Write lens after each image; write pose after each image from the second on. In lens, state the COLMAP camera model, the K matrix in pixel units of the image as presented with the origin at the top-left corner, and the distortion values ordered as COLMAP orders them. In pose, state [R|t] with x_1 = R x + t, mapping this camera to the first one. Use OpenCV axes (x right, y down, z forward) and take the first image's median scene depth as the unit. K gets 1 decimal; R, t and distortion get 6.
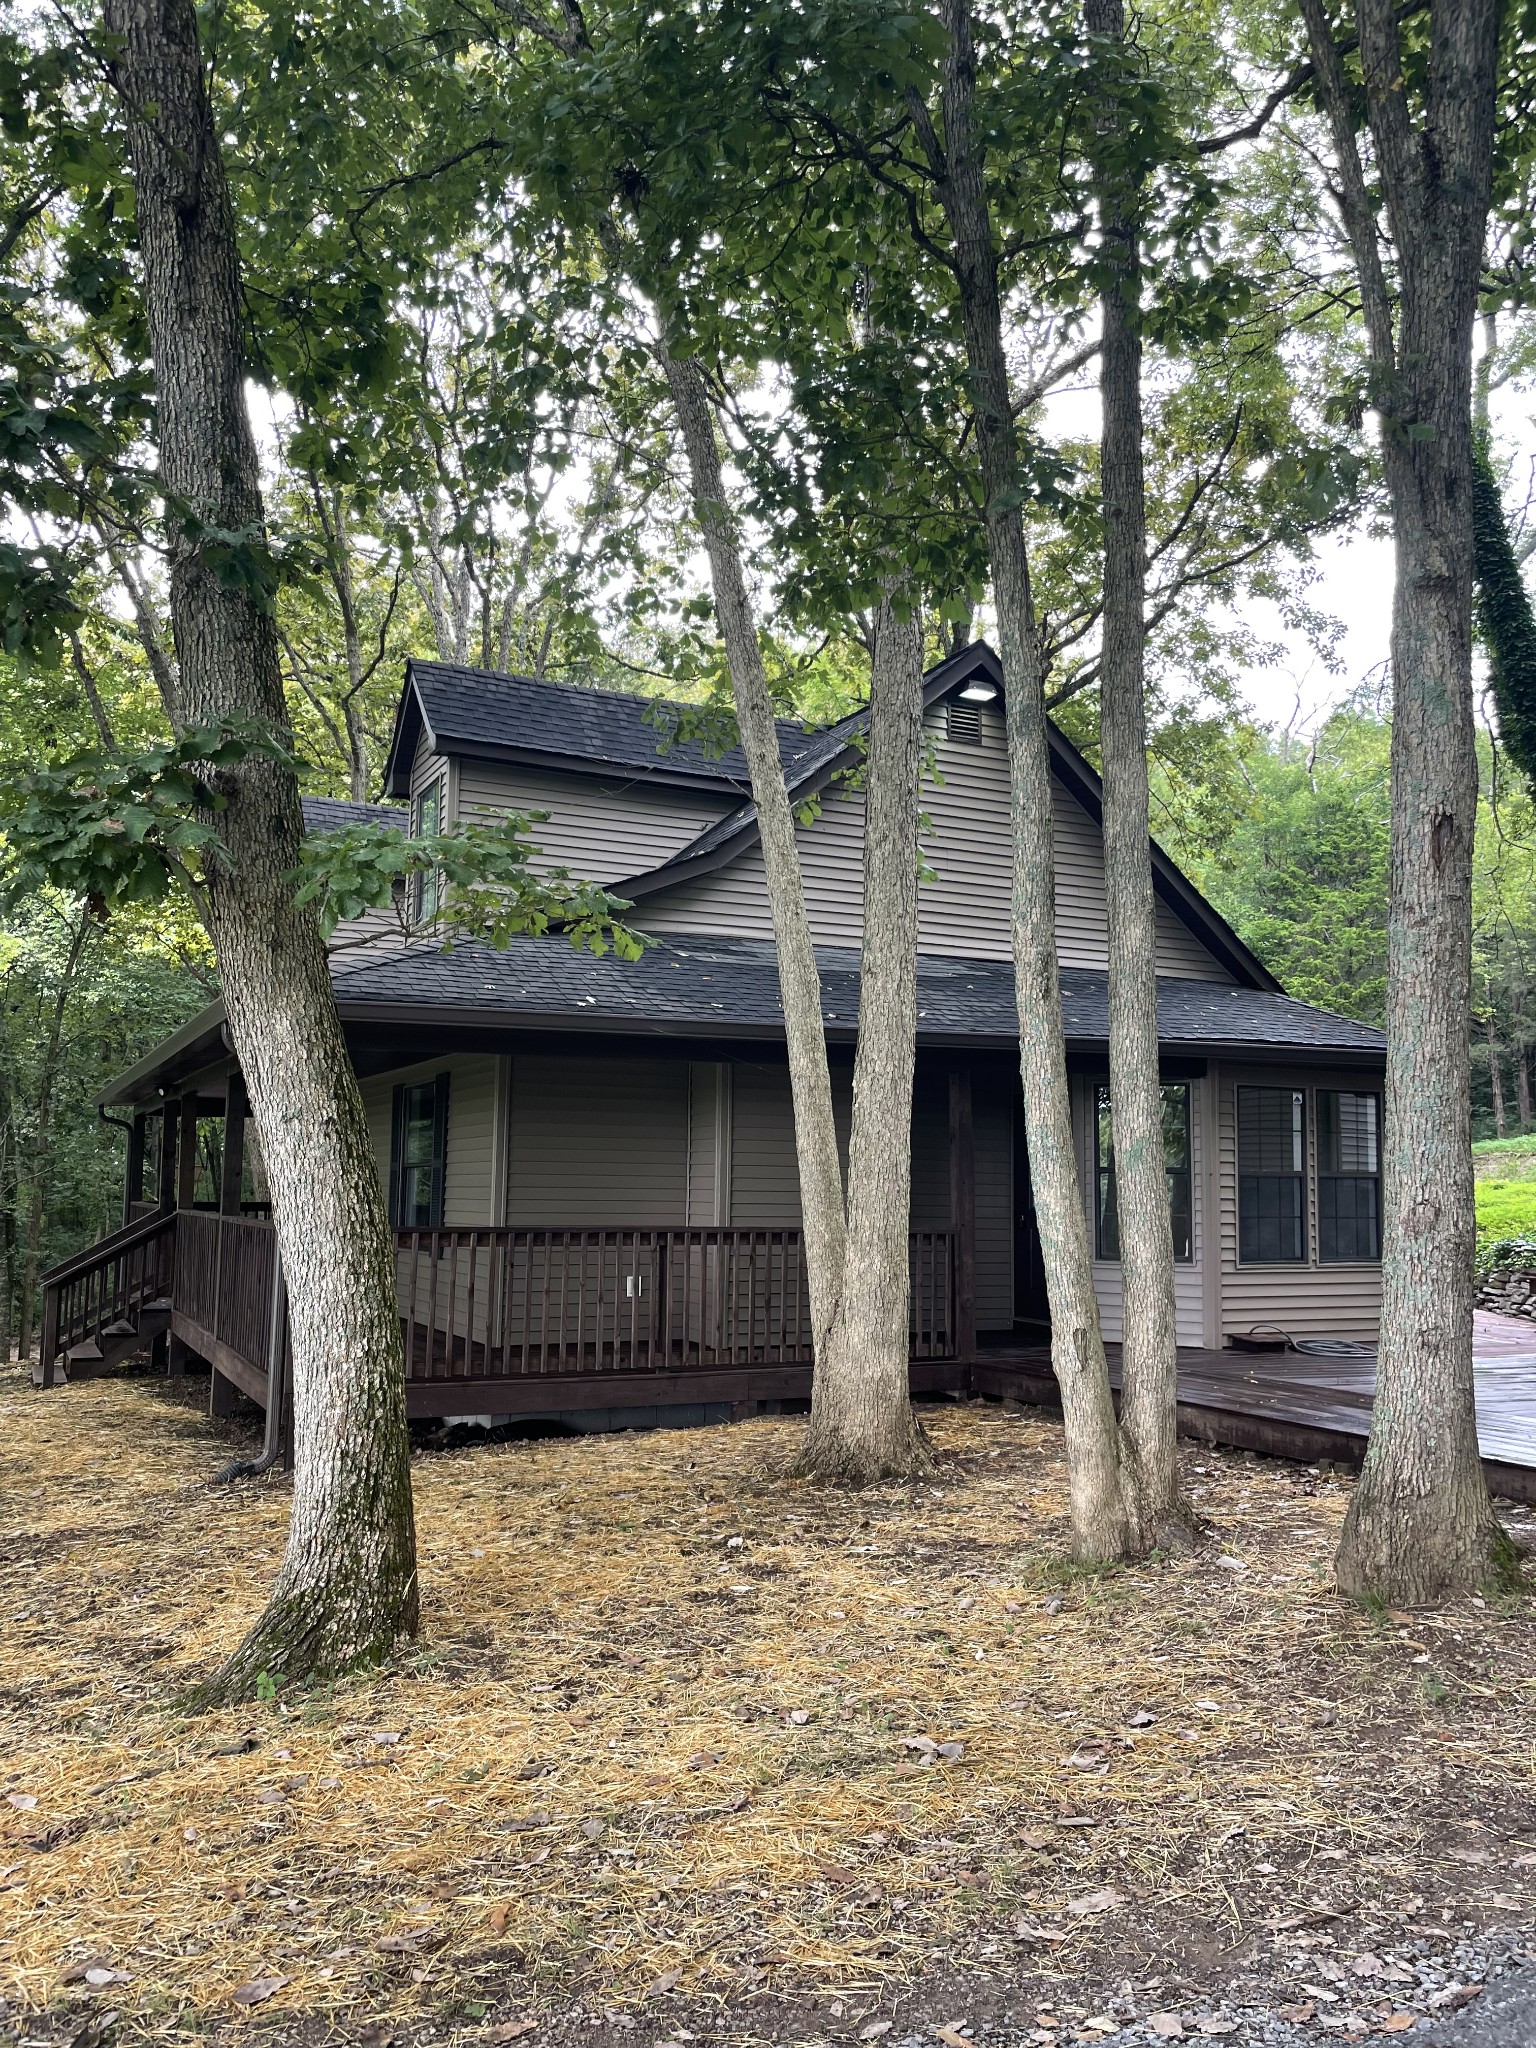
lens RADIAL K [[1550.6, 0, 778.3], [0, 1550.6, 1051.3], [0, 0, 1]] dist [0.084013, -0.113115]
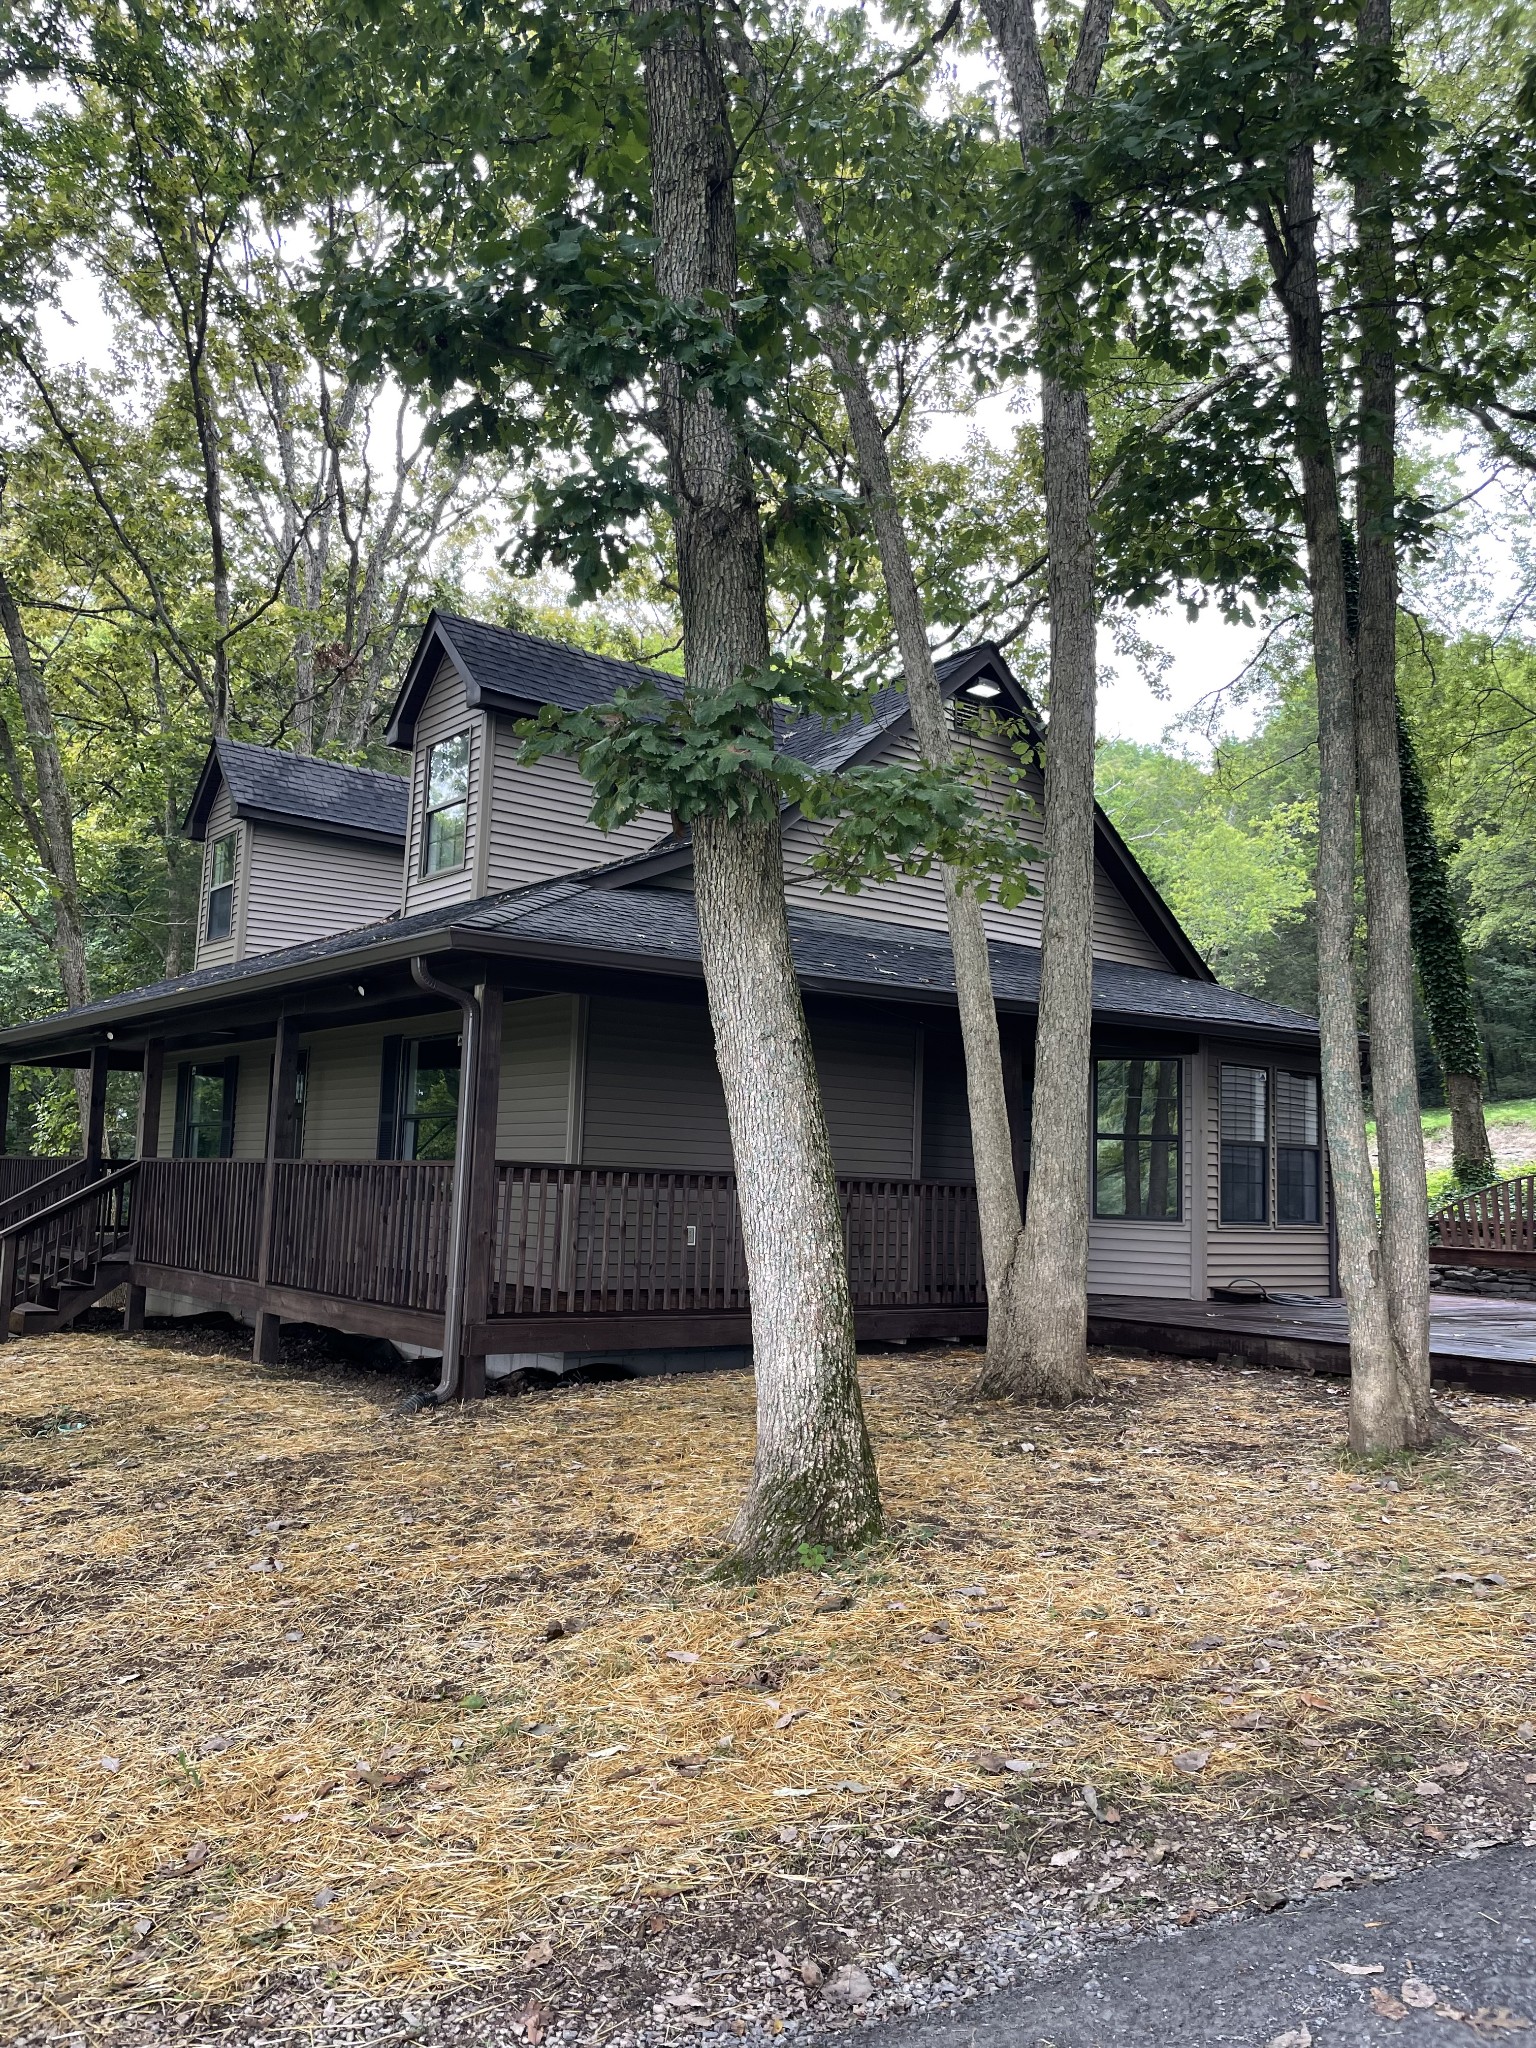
lens RADIAL K [[1536.0, 0, 813.6], [0, 1536.0, 1014.8], [0, 0, 1]] dist [0.087514, -0.121721]
pose [[0.980445, 0.040434, 0.192592, -0.205159], [-0.037588, 0.999124, -0.018411, 0.019616], [-0.193168, 0.010811, 0.981106, -0.018465]]
